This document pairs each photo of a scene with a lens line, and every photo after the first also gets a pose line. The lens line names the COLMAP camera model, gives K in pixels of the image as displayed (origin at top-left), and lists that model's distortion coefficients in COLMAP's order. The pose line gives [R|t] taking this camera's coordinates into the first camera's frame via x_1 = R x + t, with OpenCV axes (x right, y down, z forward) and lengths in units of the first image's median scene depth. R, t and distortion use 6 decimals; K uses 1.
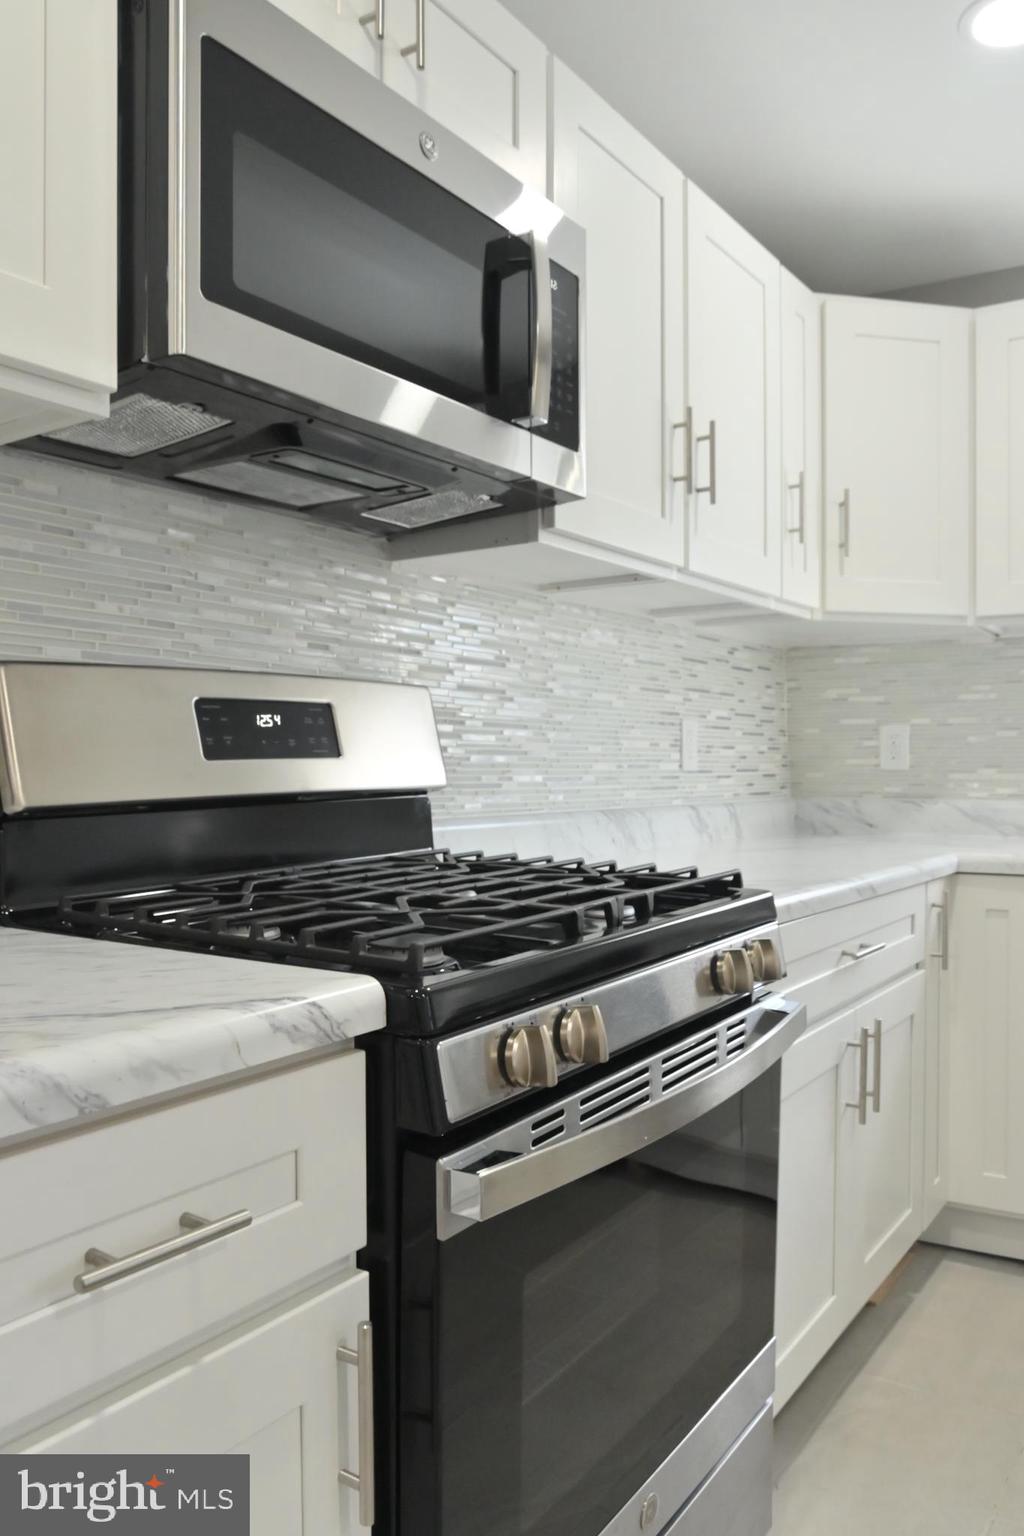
lens RADIAL K [[1176.2, 0, 499.8], [0, 1176.2, 774.7], [0, 0, 1]] dist [-0.055010, -0.006659]
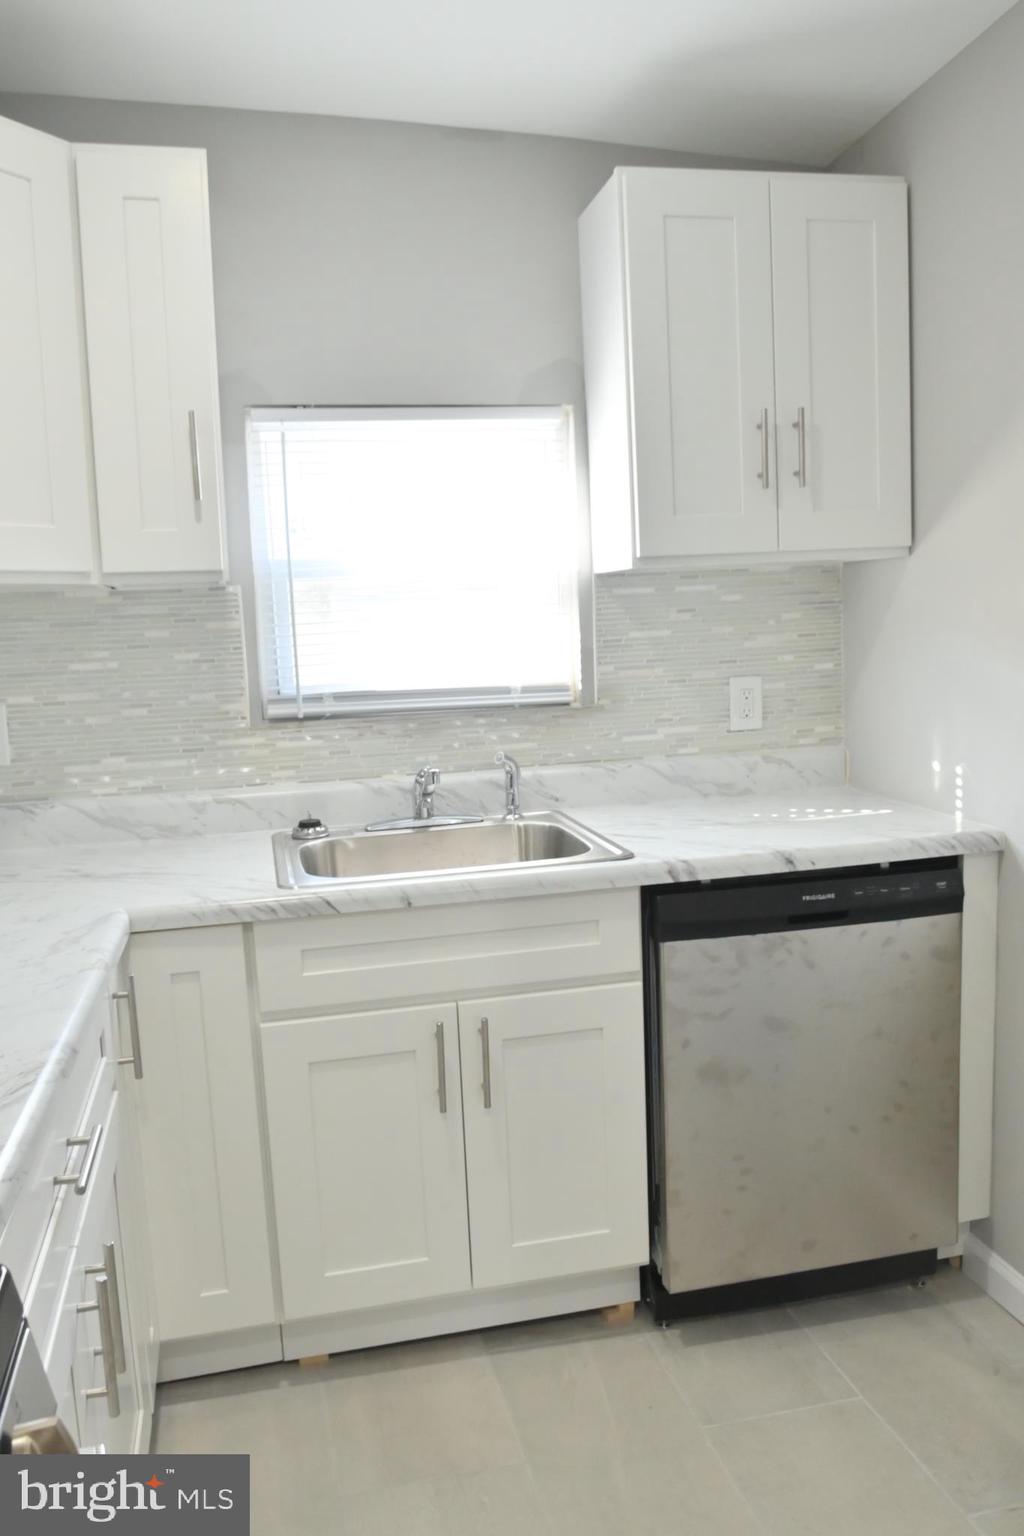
lens RADIAL K [[1176.2, 0, 514.6], [0, 1176.2, 776.9], [0, 0, 1]] dist [-0.055010, -0.006659]
pose [[0.676677, -0.119575, 0.726505, 0.029920], [0.042309, 0.991409, 0.123768, -0.099805], [-0.735063, -0.053014, 0.675923, 0.329962]]
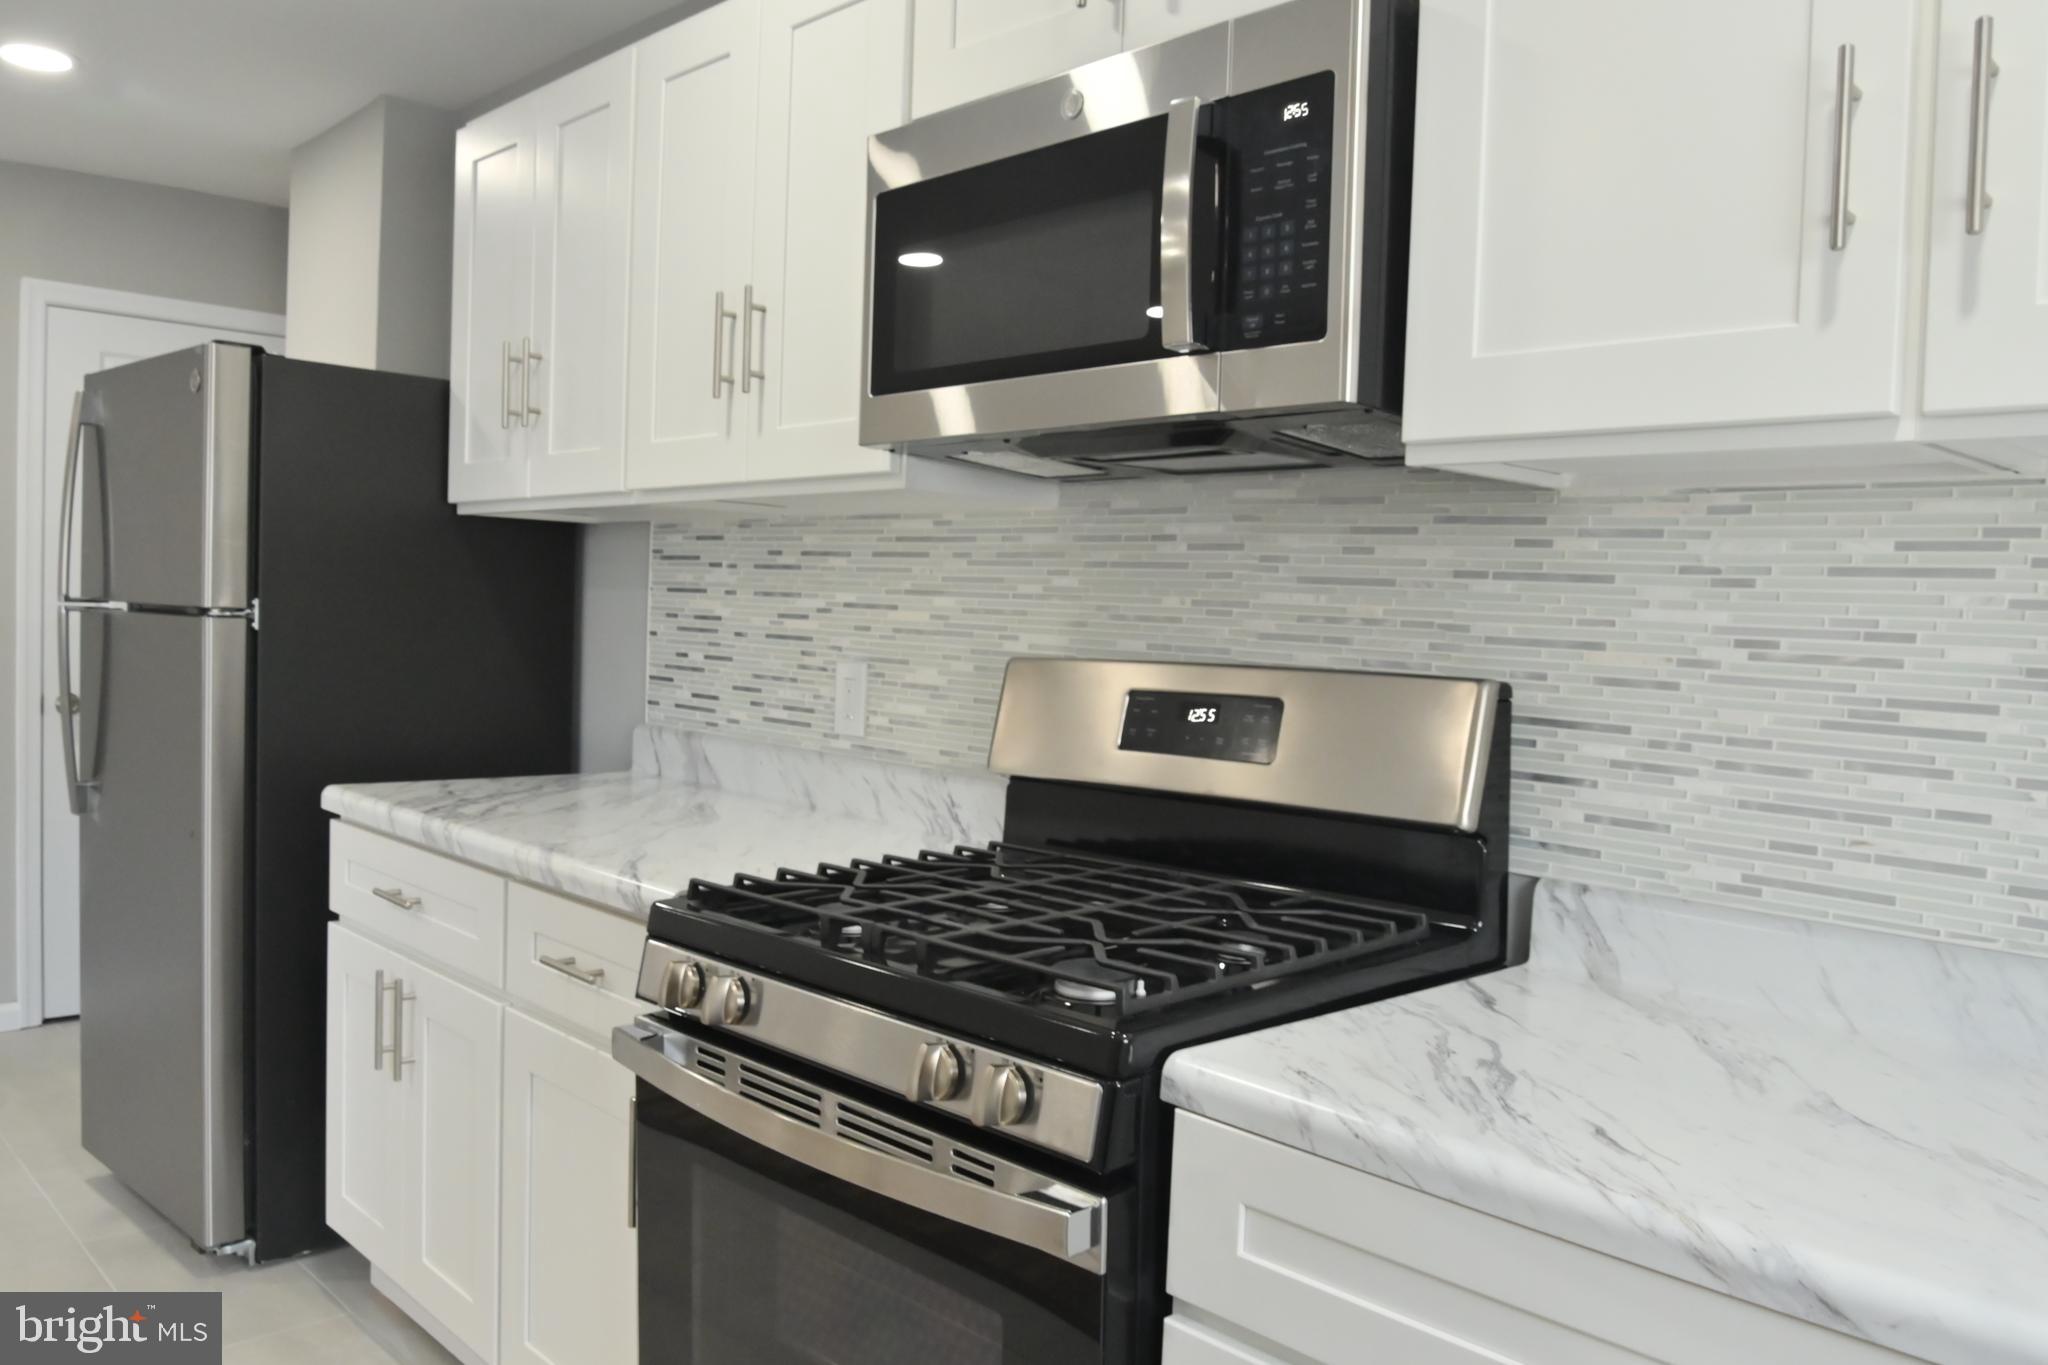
lens RADIAL K [[1568.3, 0, 1031.1], [0, 1568.3, 683.1], [0, 0, 1]] dist [-0.055010, -0.006659]
pose [[-0.208728, 0.040081, -0.977152, 0.659842], [-0.044963, 0.997710, 0.050529, -0.080654], [0.976940, 0.054482, -0.206448, 0.700596]]
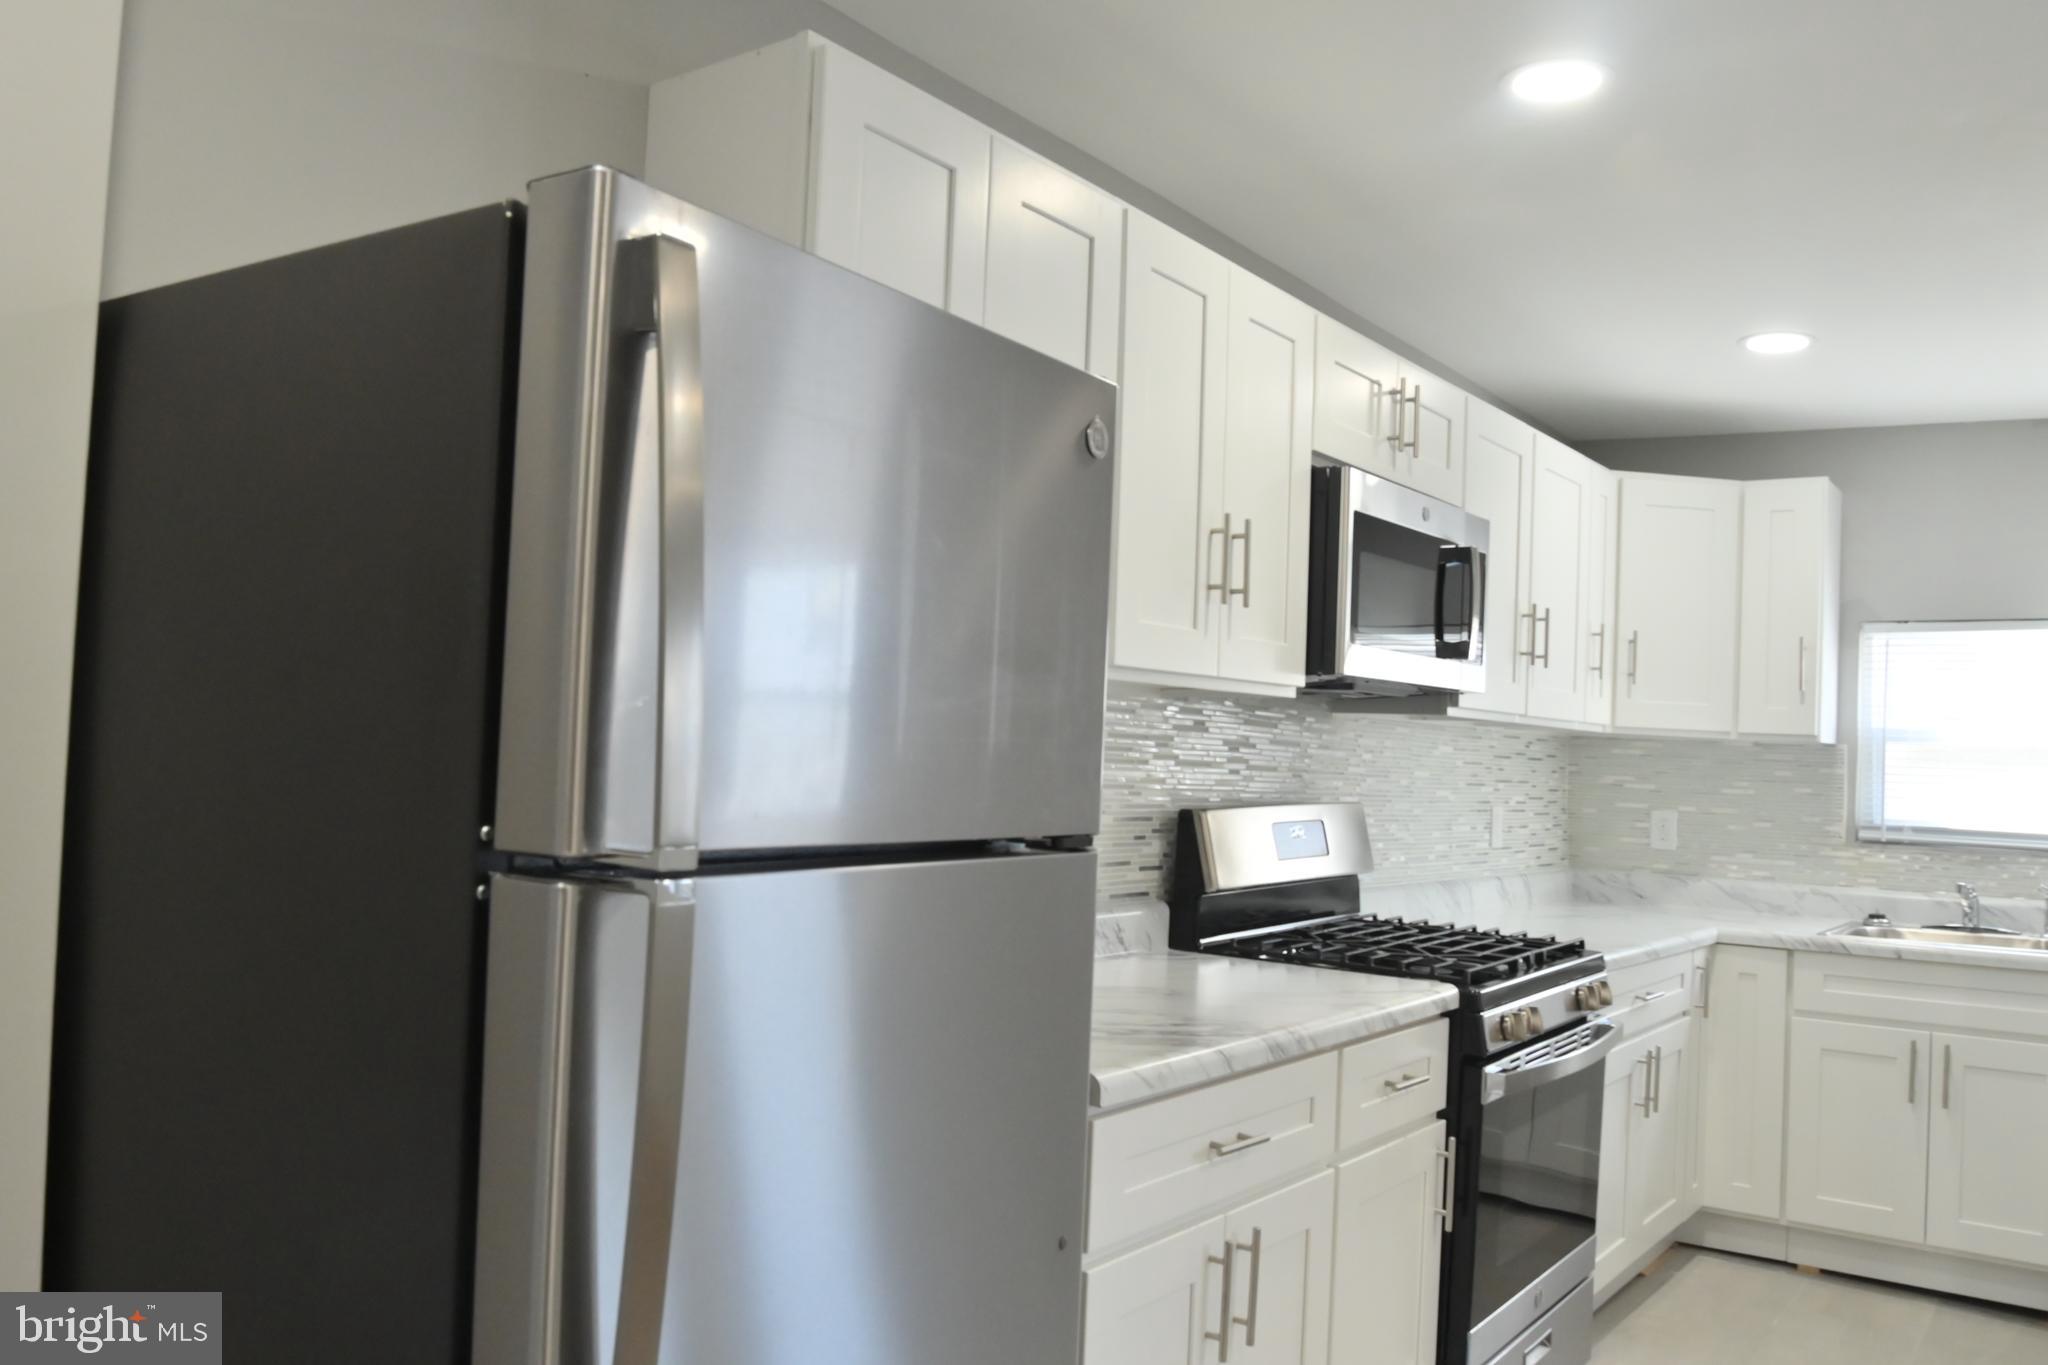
lens RADIAL K [[1568.3, 0, 997.2], [0, 1568.3, 690.6], [0, 0, 1]] dist [-0.055010, -0.006659]
pose [[0.997316, 0.041438, -0.060365, -0.310319], [-0.044378, 0.997851, -0.048201, -0.076775], [0.058238, 0.050751, 0.997012, -0.766689]]
